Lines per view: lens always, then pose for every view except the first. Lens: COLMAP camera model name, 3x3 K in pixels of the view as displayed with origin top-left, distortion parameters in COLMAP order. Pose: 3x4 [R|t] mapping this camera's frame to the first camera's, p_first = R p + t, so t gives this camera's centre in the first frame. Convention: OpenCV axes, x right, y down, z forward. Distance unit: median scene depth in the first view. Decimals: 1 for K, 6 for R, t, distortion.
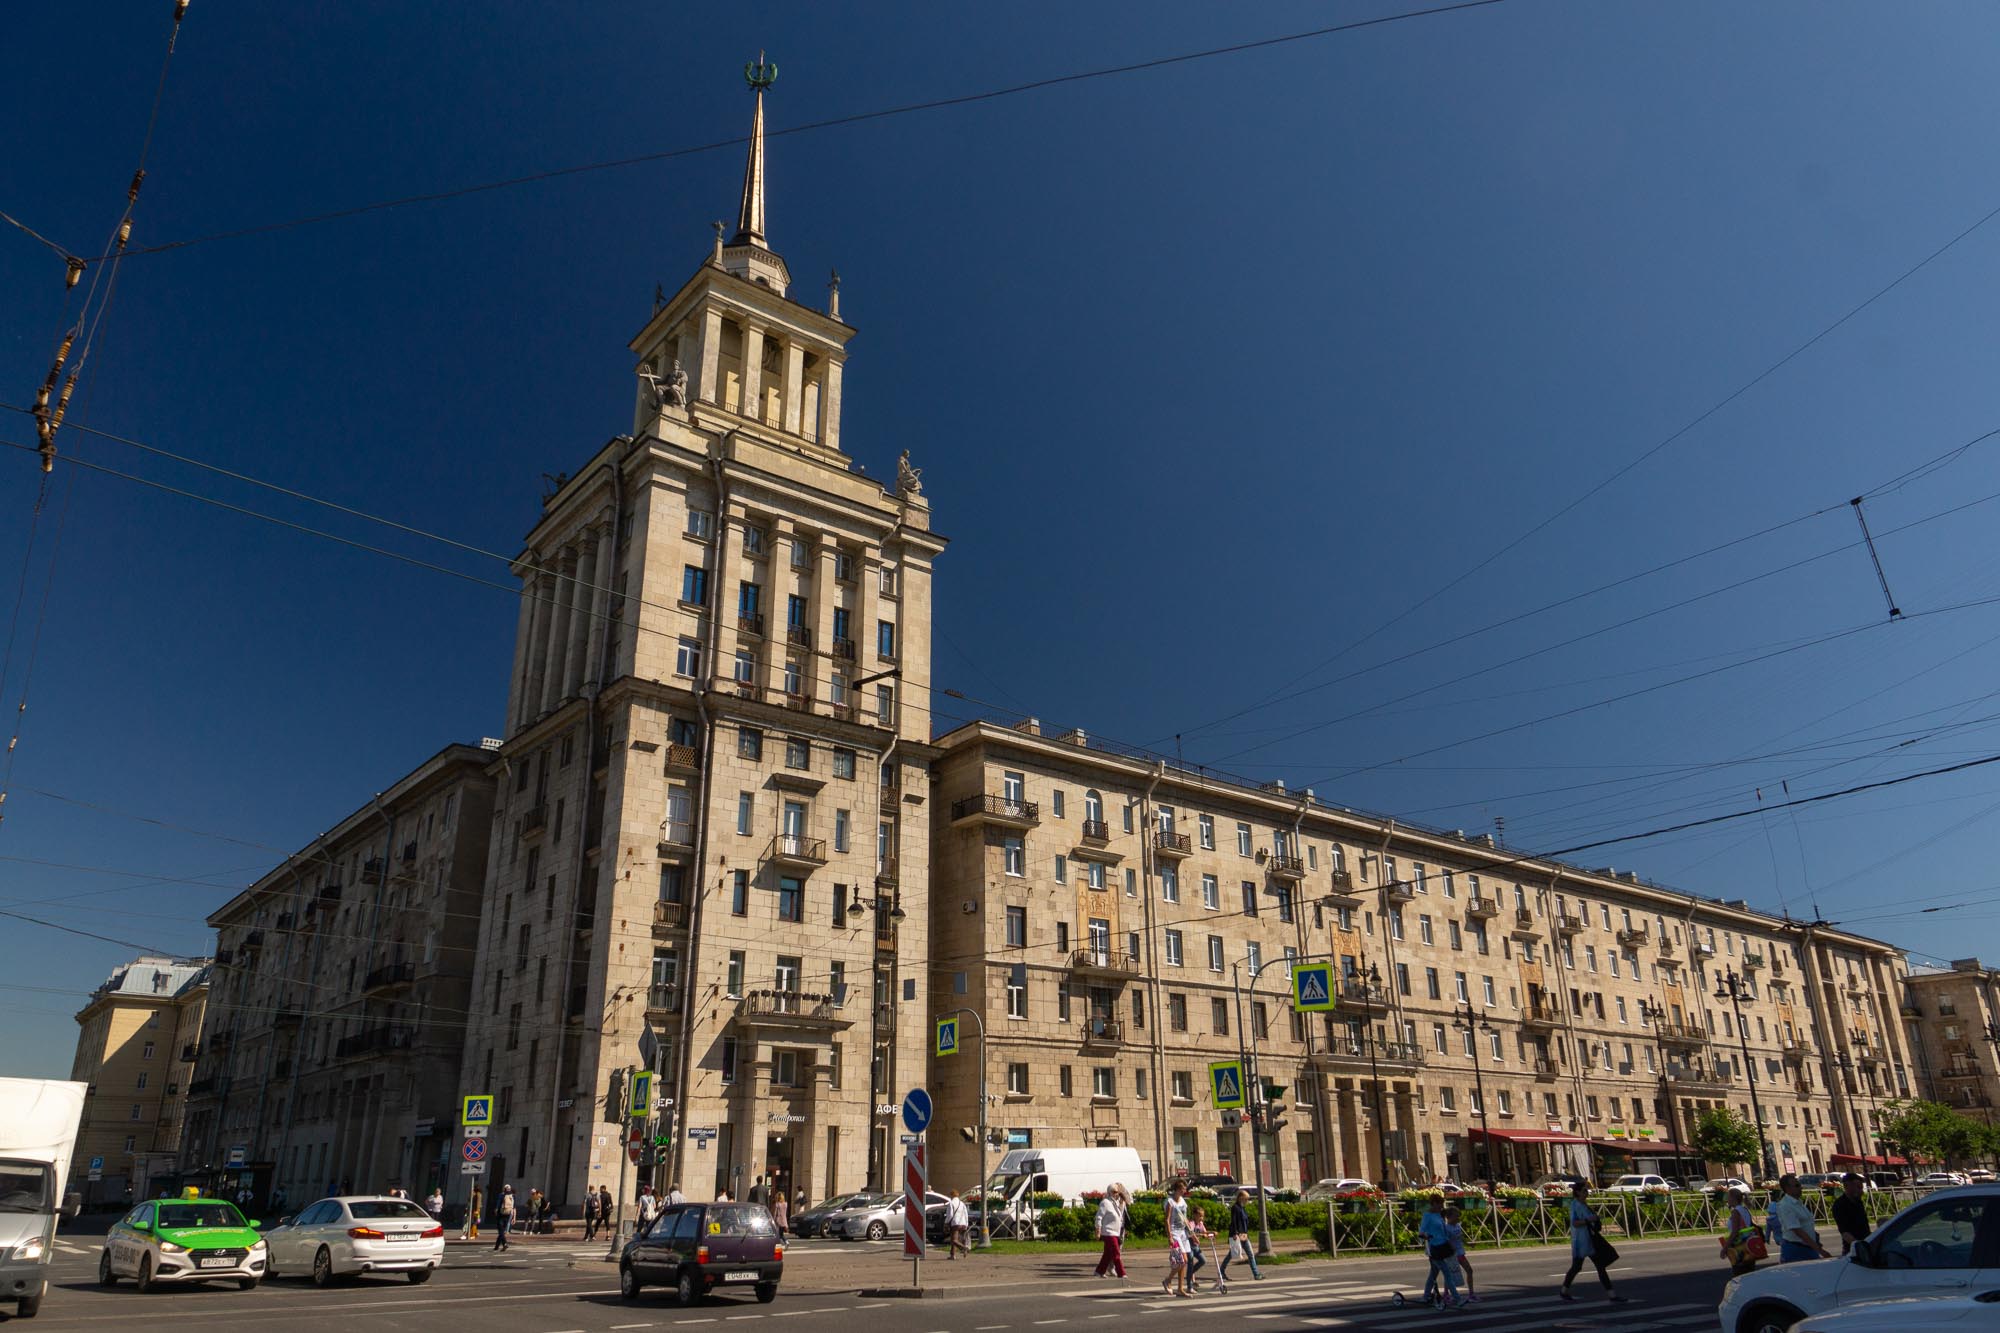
lens RADIAL K [[1363.2, 0, 1006.9], [0, 1363.2, 649.2], [0, 0, 1]] dist [-0.011063, 0.001987]
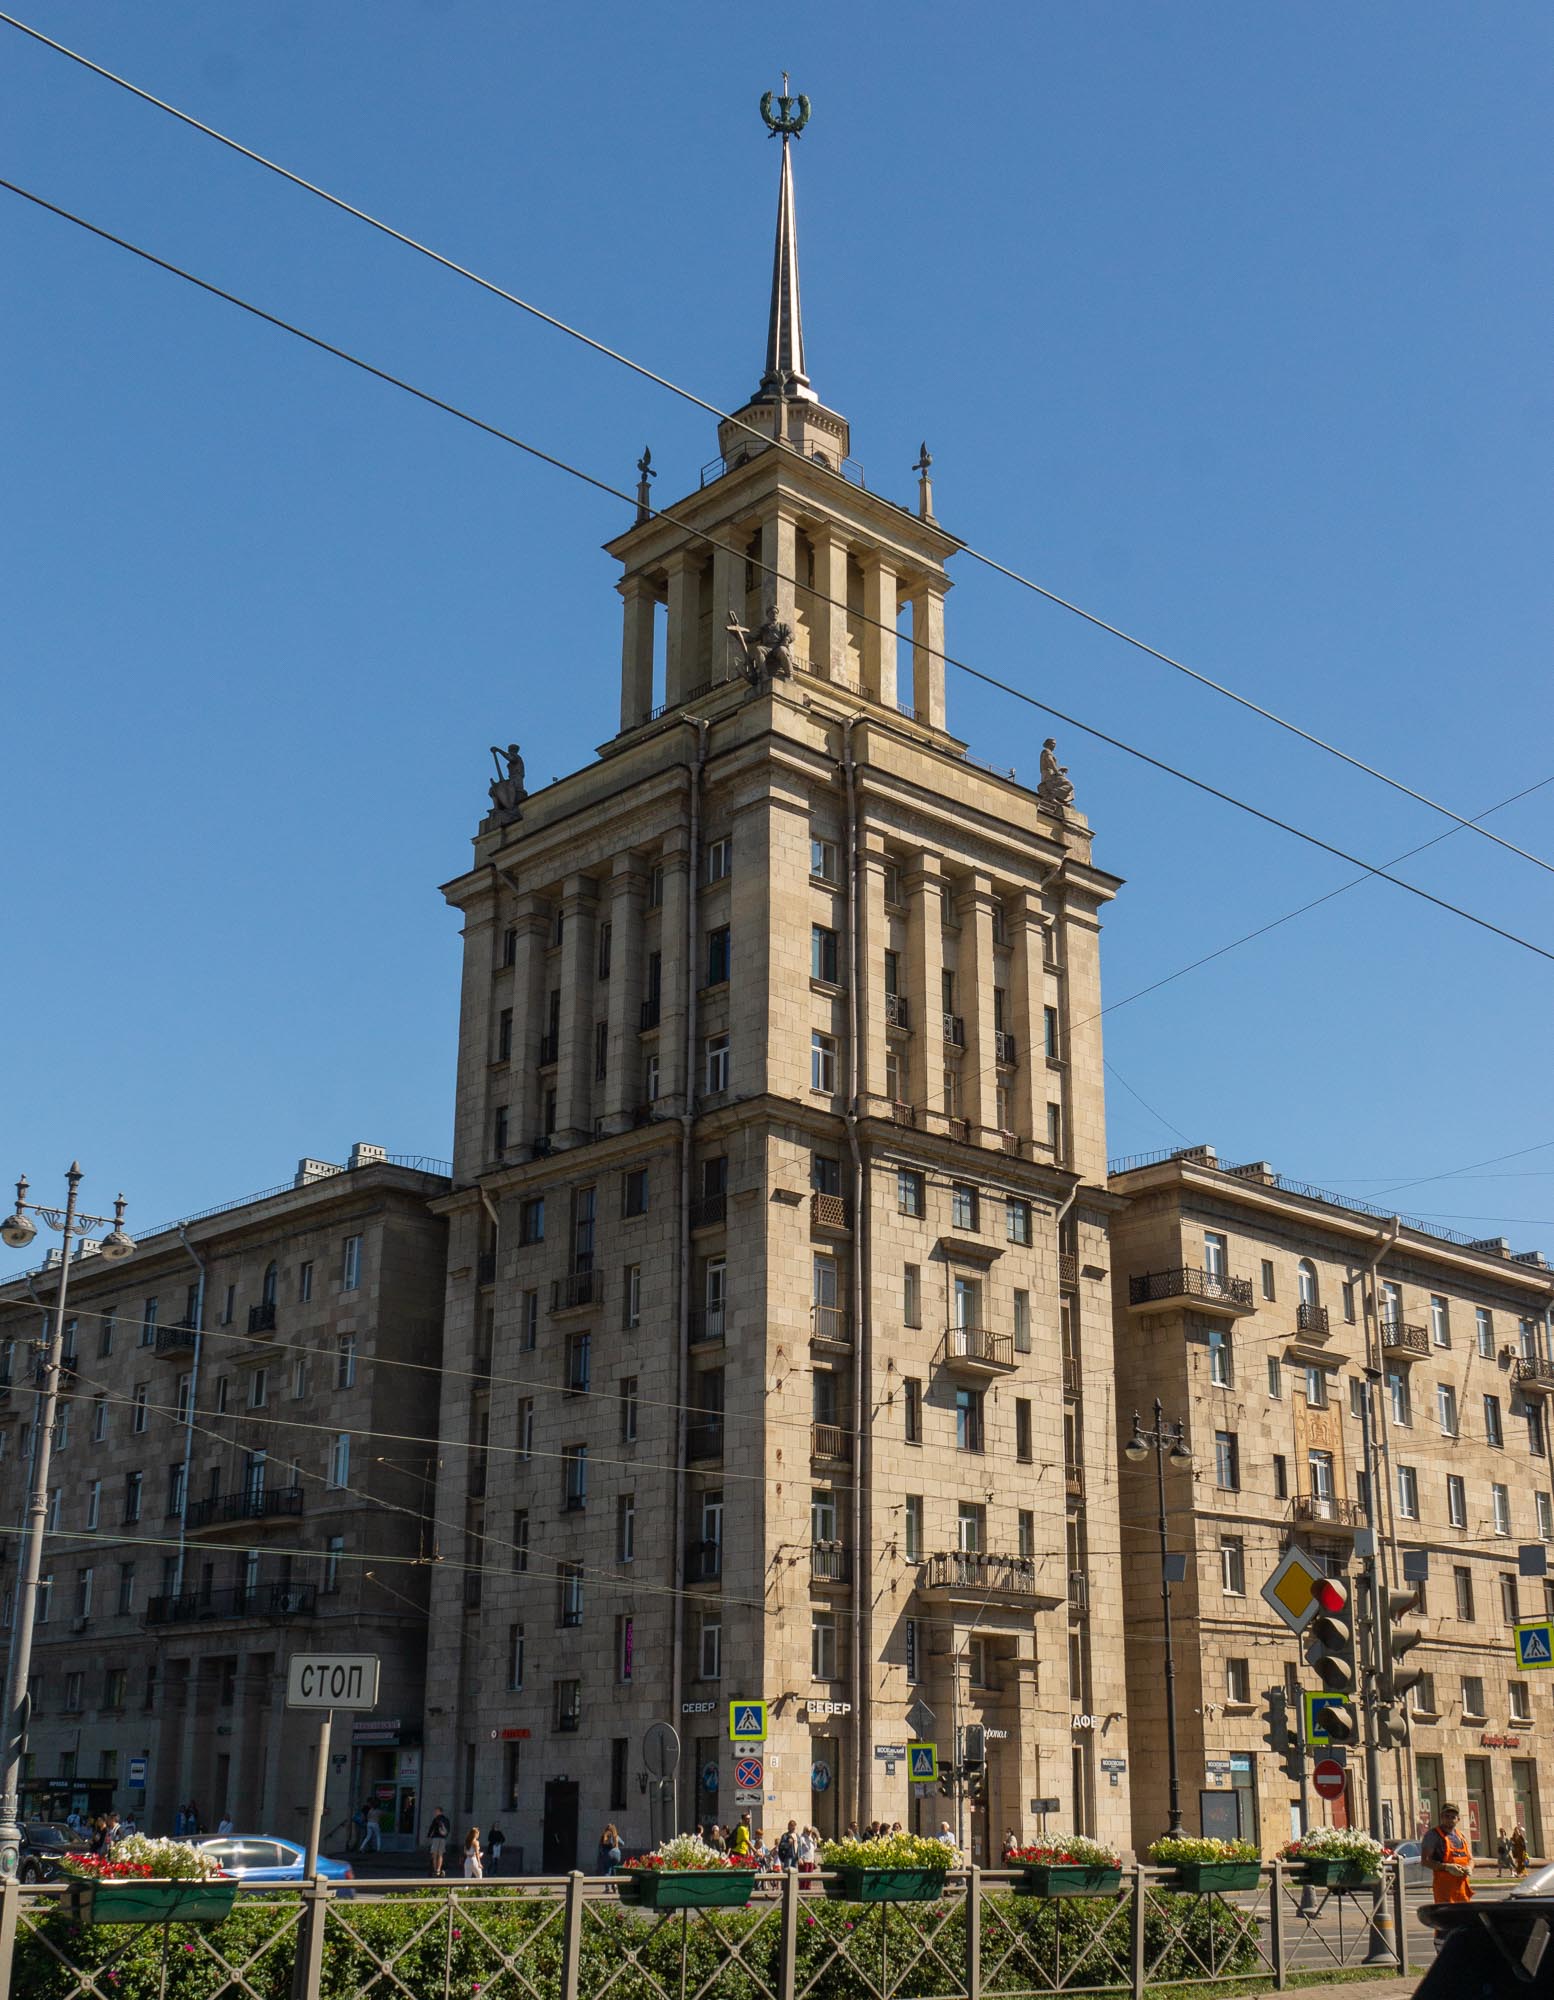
lens RADIAL K [[2363.3, 0, 757.6], [0, 2363.3, 1059.4], [0, 0, 1]] dist [-0.013333, 0.000000]
pose [[0.997862, 0.036773, 0.054022, -0.303950], [-0.039980, 0.997425, 0.059544, -0.059530], [-0.051694, -0.061577, 0.996763, -0.158831]]
